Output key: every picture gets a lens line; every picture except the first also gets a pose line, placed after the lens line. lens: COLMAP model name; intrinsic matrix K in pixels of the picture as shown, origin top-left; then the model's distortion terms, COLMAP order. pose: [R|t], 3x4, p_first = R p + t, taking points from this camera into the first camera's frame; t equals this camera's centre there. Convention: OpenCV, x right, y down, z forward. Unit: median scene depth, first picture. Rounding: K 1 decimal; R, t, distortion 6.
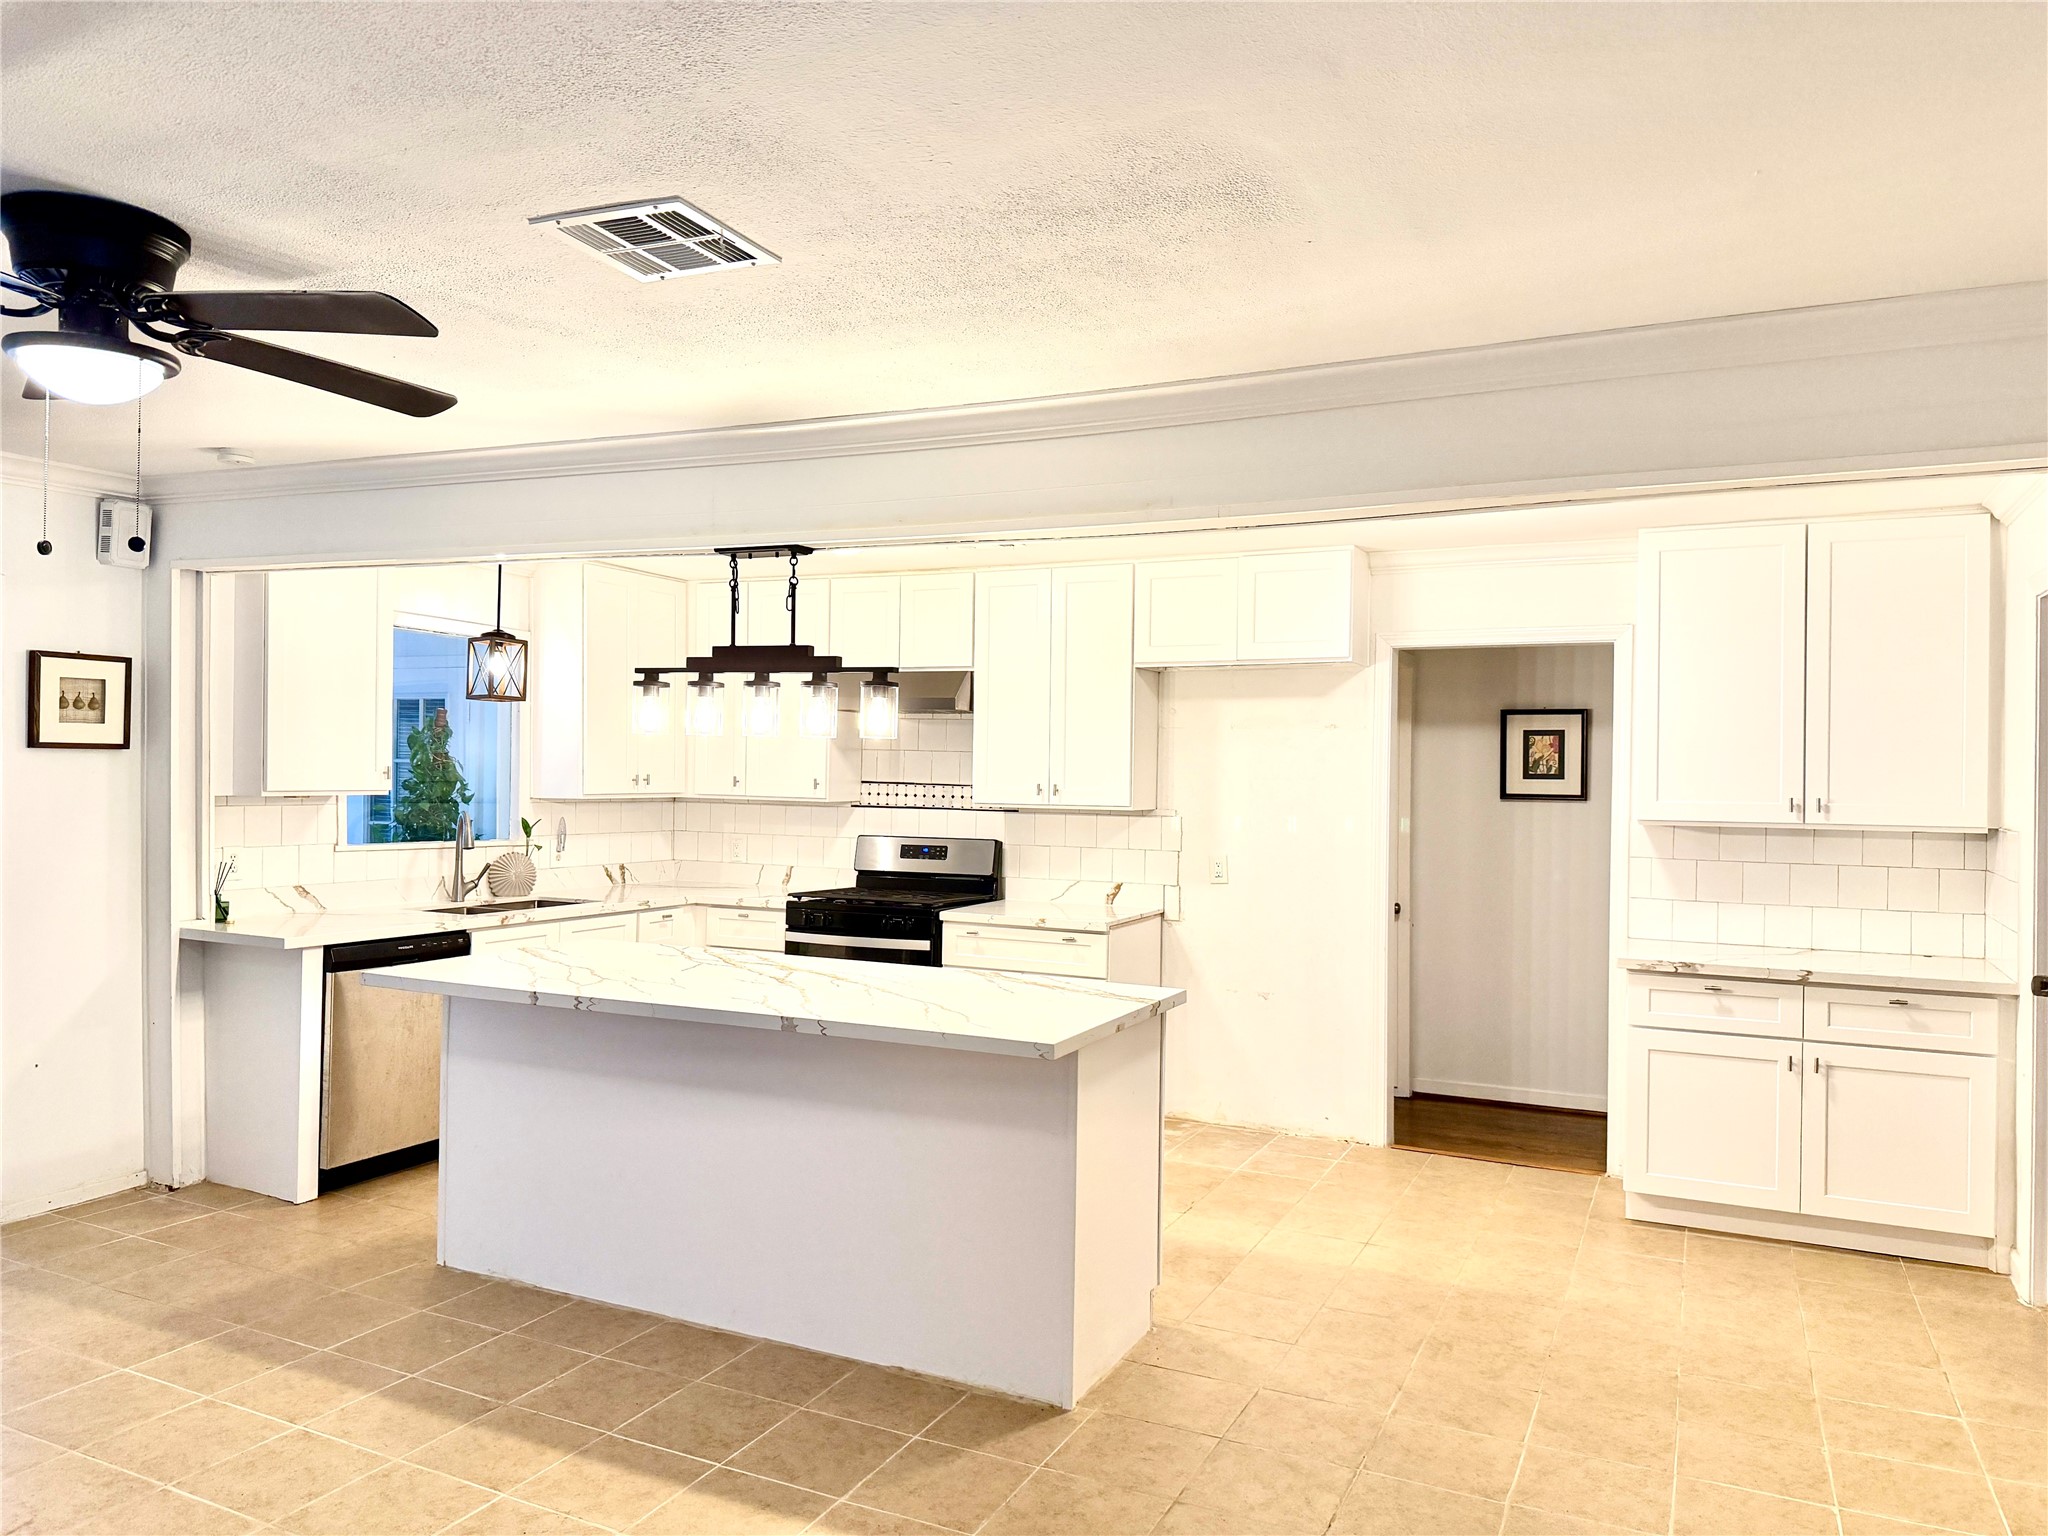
lens RADIAL K [[1456.1, 0, 1024.0], [0, 1456.1, 768.0], [0, 0, 1]] dist [0.174507, -0.299823]
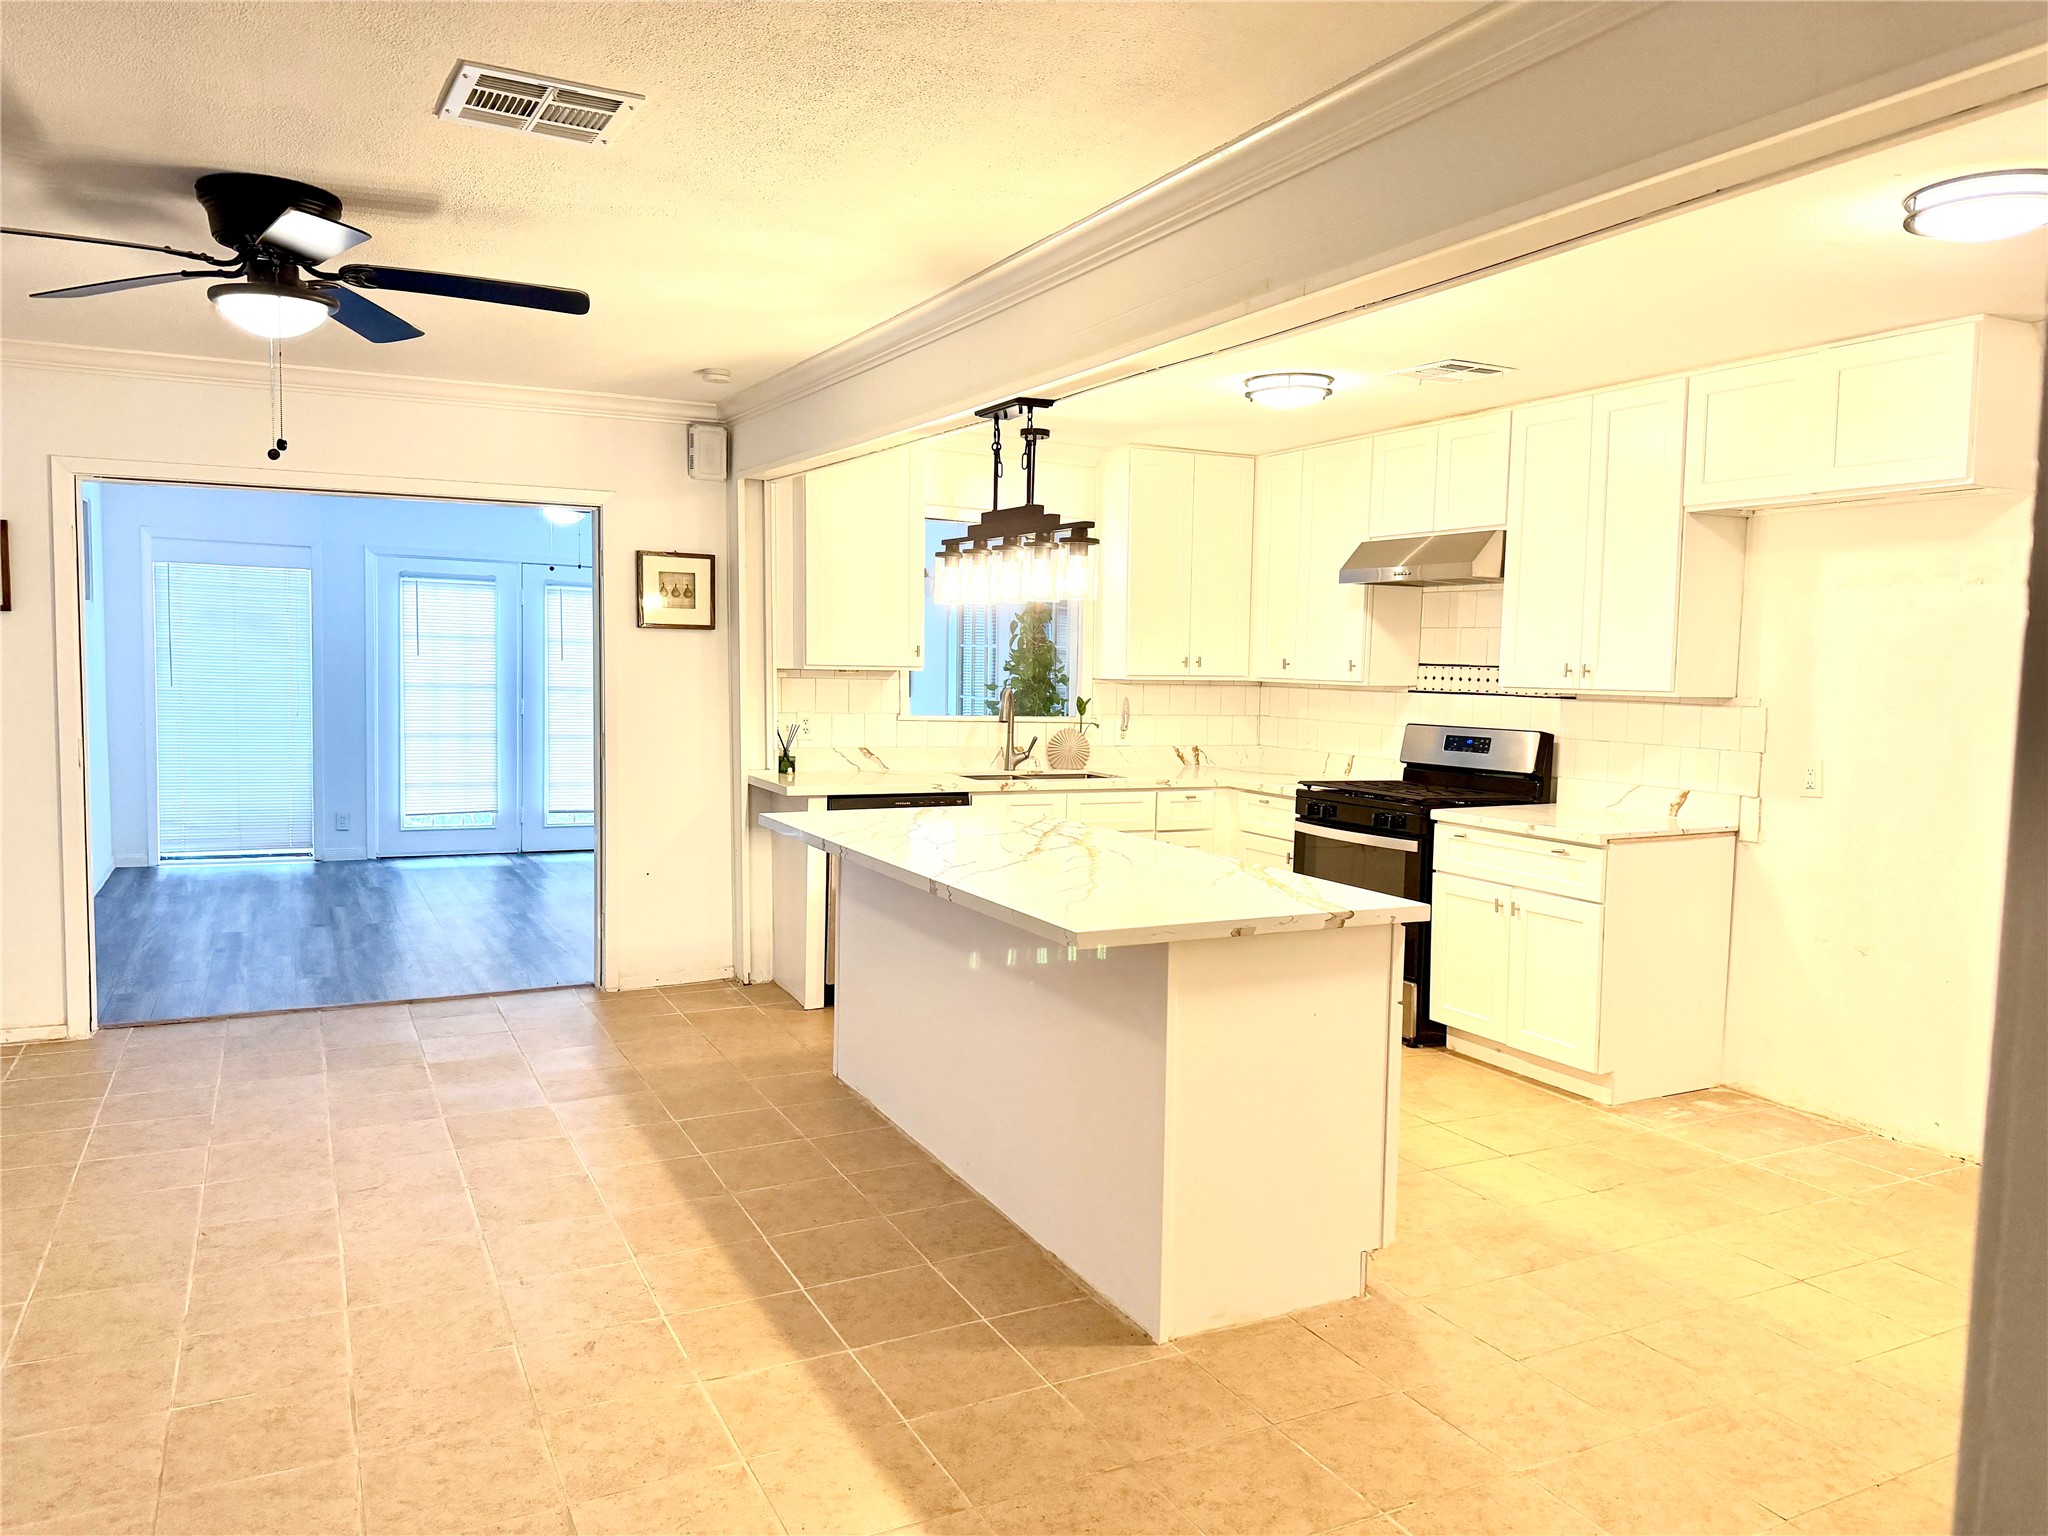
lens RADIAL K [[1459.3, 0, 1024.0], [0, 1459.3, 768.0], [0, 0, 1]] dist [0.054121, -0.063478]
pose [[0.787801, 0.045674, -0.614234, 0.316996], [-0.005092, 0.997696, 0.067657, 0.016752], [0.615909, -0.050173, 0.786218, 0.174725]]
